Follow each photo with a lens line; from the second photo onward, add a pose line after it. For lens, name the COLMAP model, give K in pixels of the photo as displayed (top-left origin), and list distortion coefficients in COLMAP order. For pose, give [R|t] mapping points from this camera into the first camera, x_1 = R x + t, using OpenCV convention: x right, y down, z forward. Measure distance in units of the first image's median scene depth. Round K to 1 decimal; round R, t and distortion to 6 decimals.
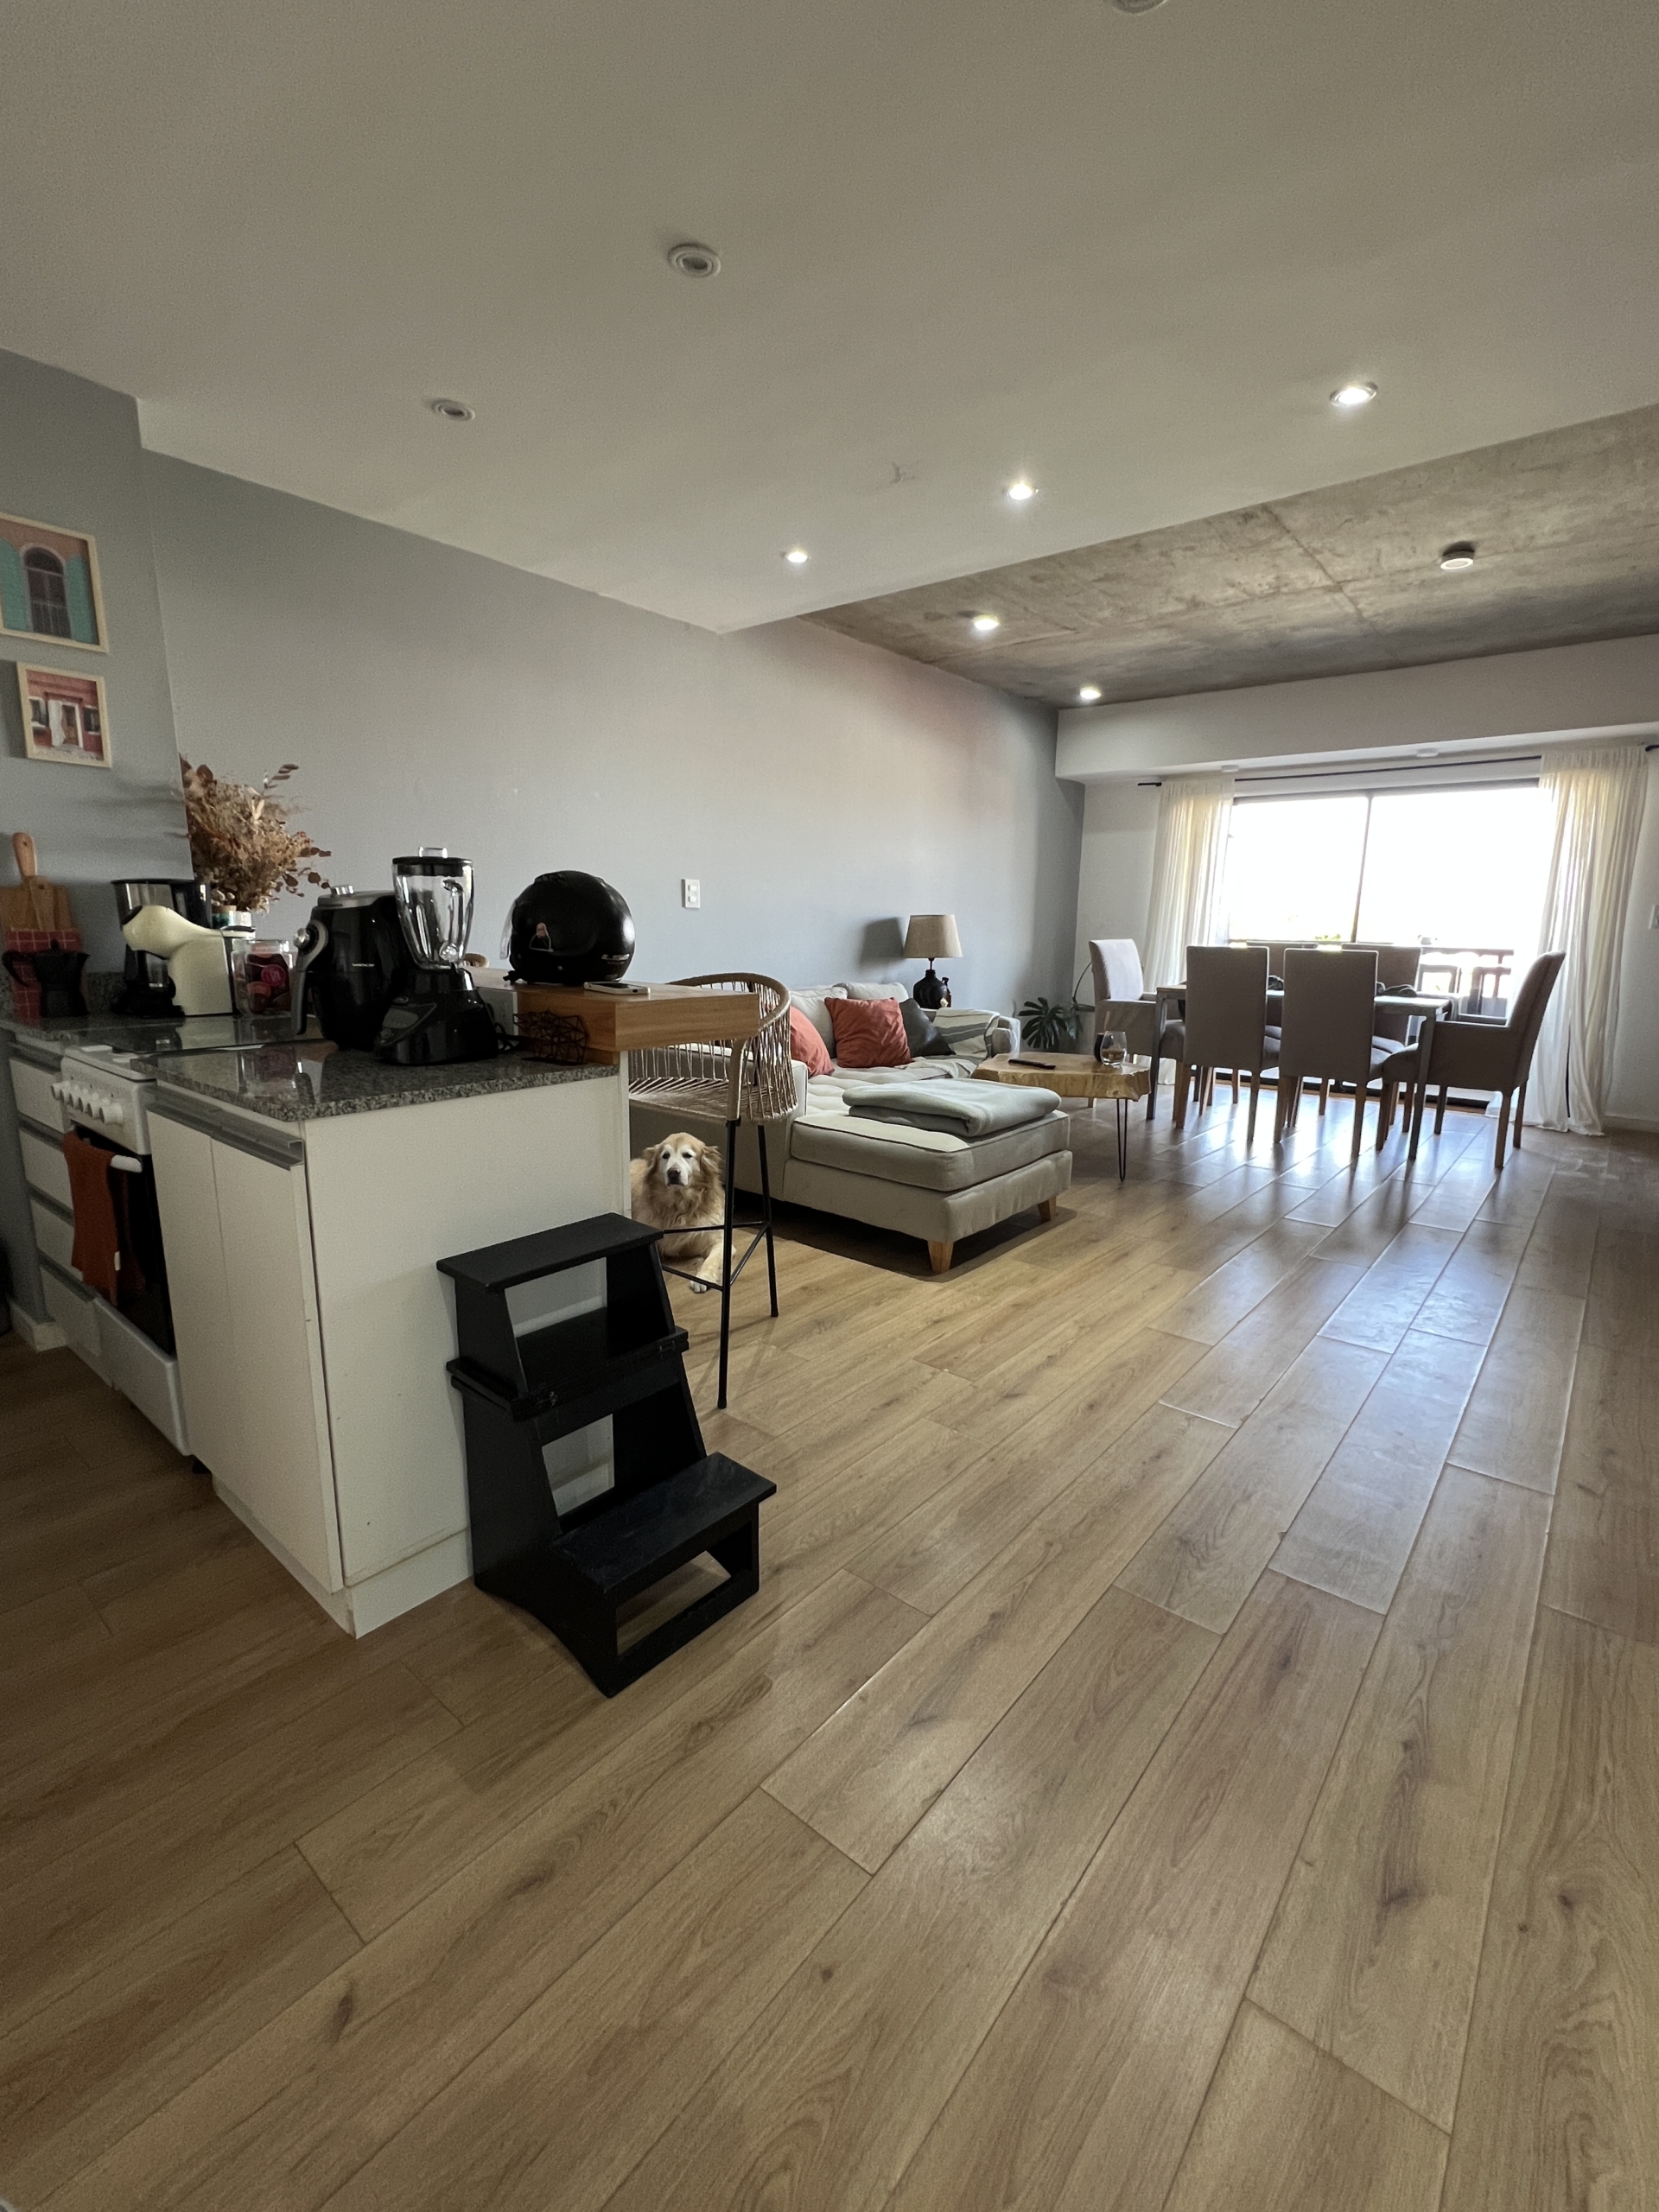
lens RADIAL K [[967.2, 0, 827.2], [0, 967.2, 1104.8], [0, 0, 1]] dist [-0.003922, -0.000396]
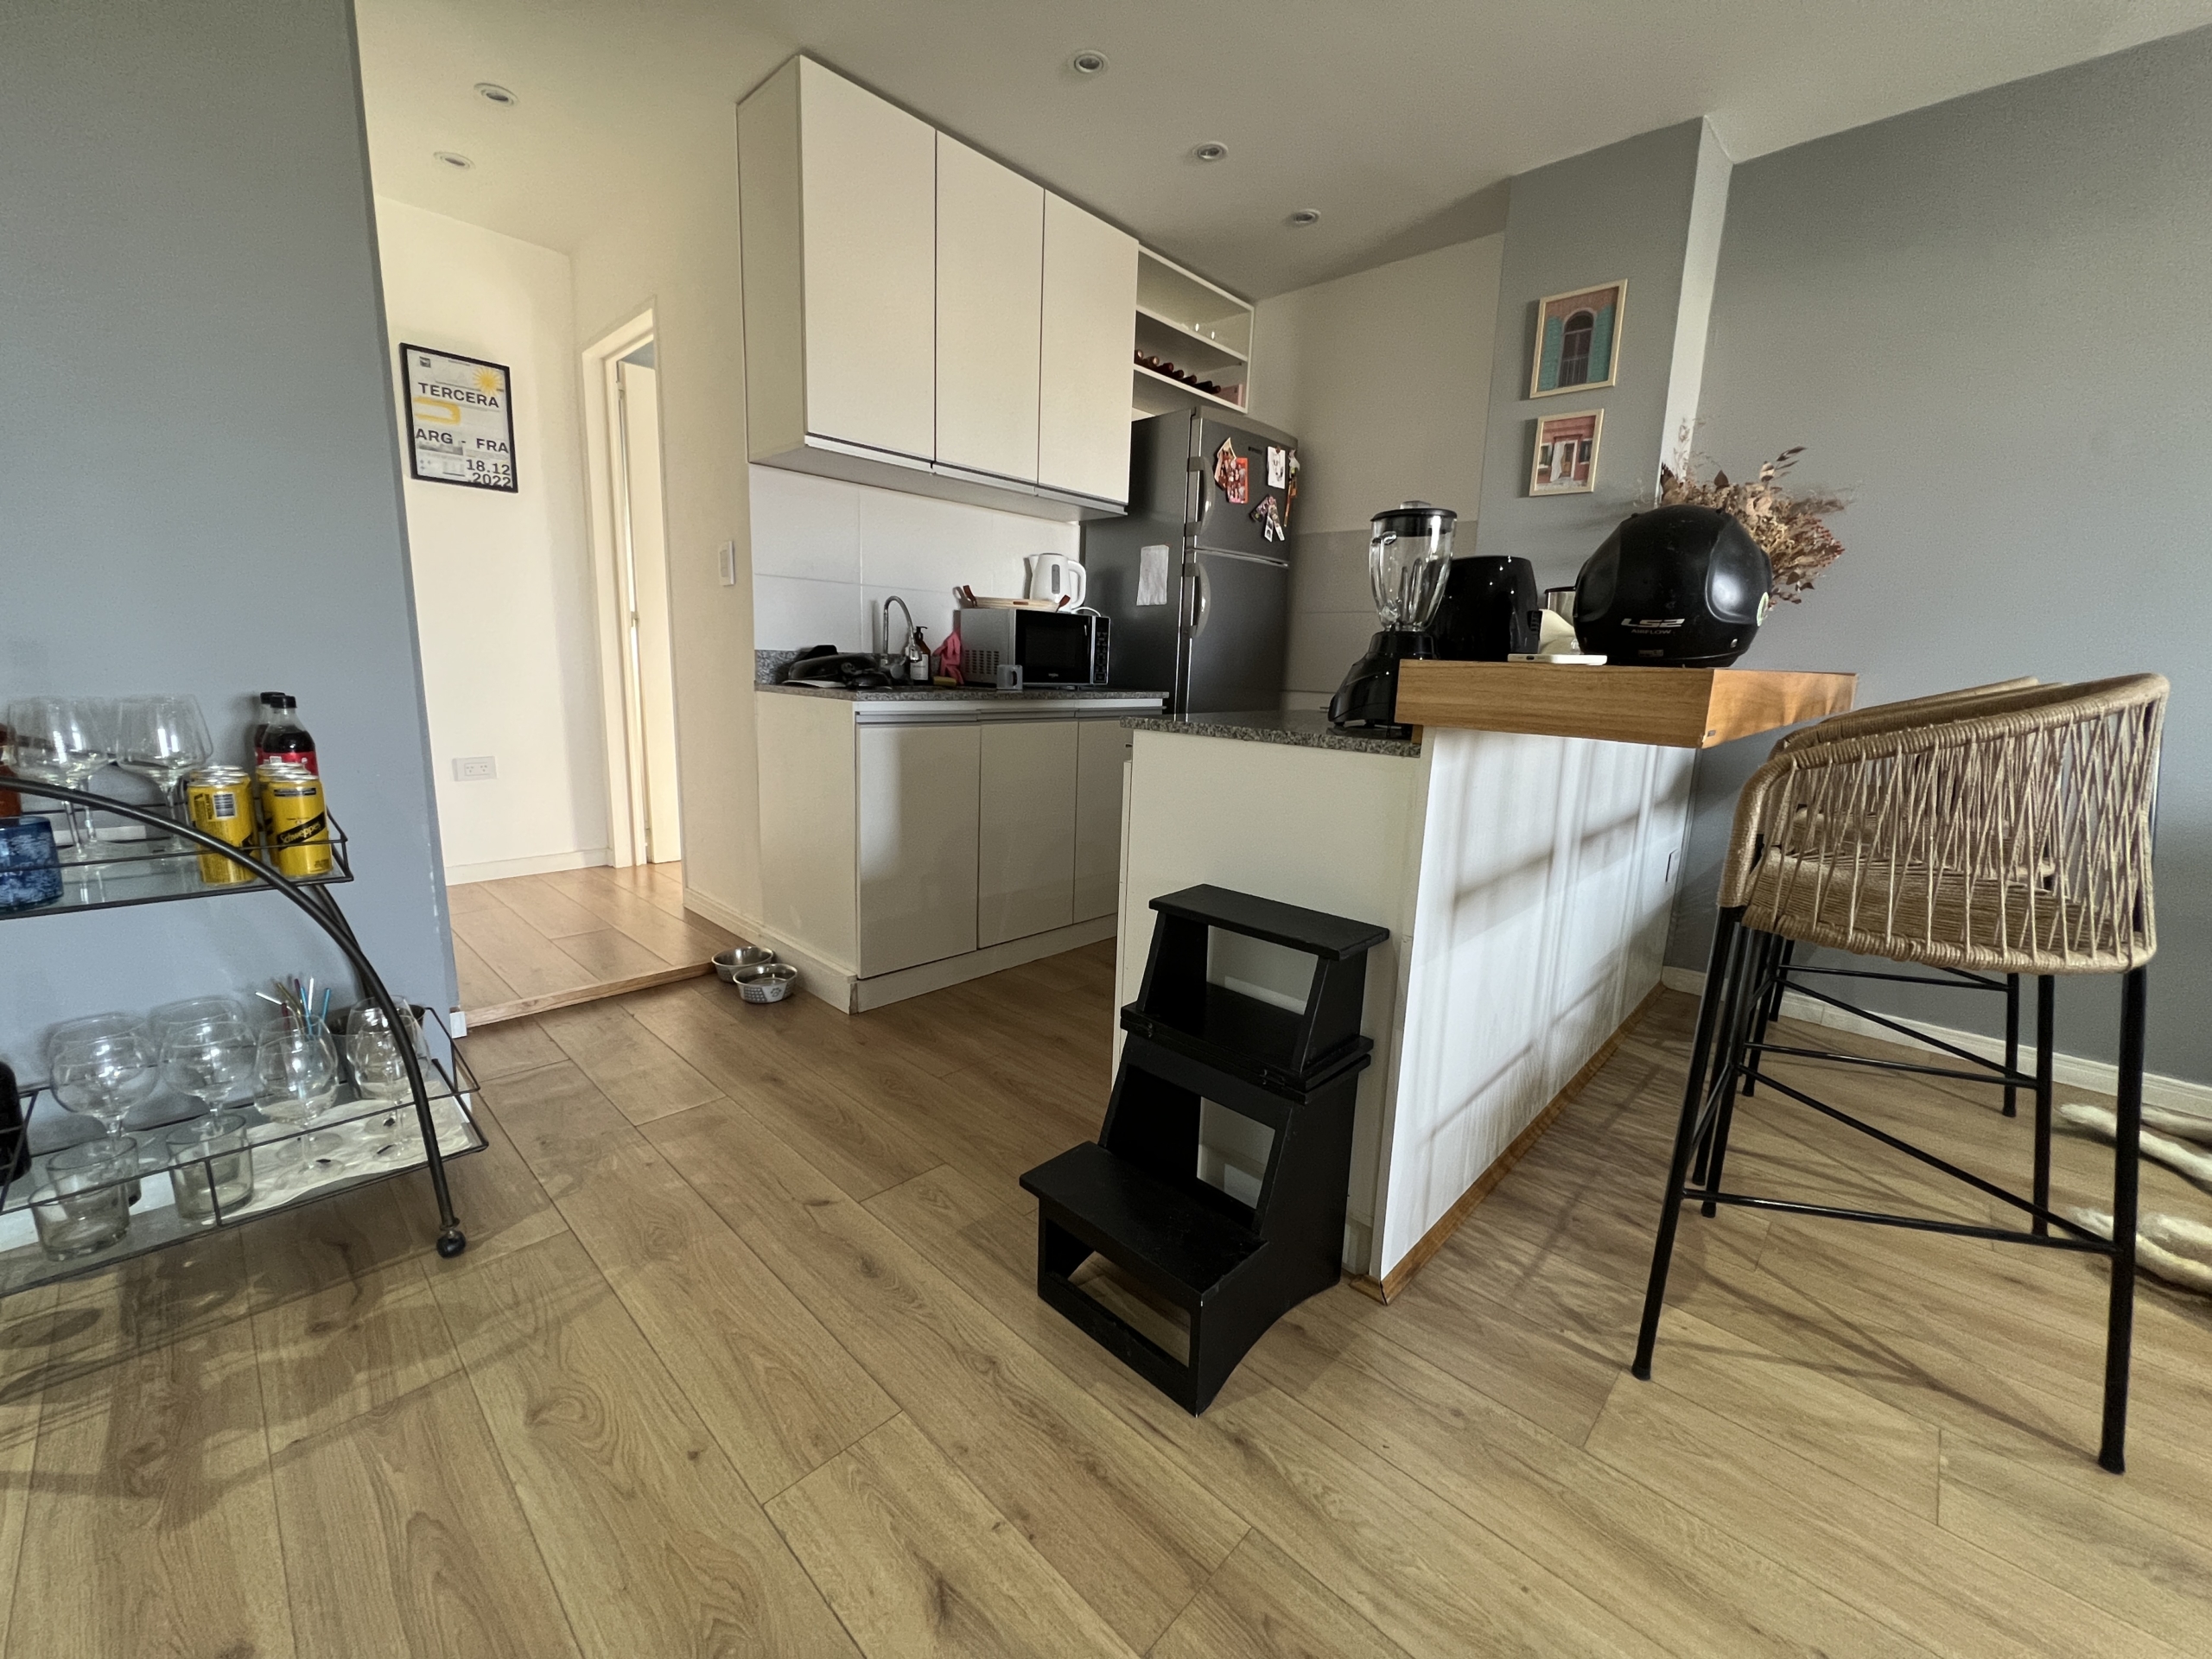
lens RADIAL K [[881.3, 0, 1103.8], [0, 881.3, 818.5], [0, 0, 1]] dist [-0.003344, -0.000085]
pose [[-0.064153, 0.164660, -0.984262, 0.385187], [-0.223224, 0.958935, 0.174973, -0.039370], [0.972654, 0.230936, -0.024763, 0.598492]]
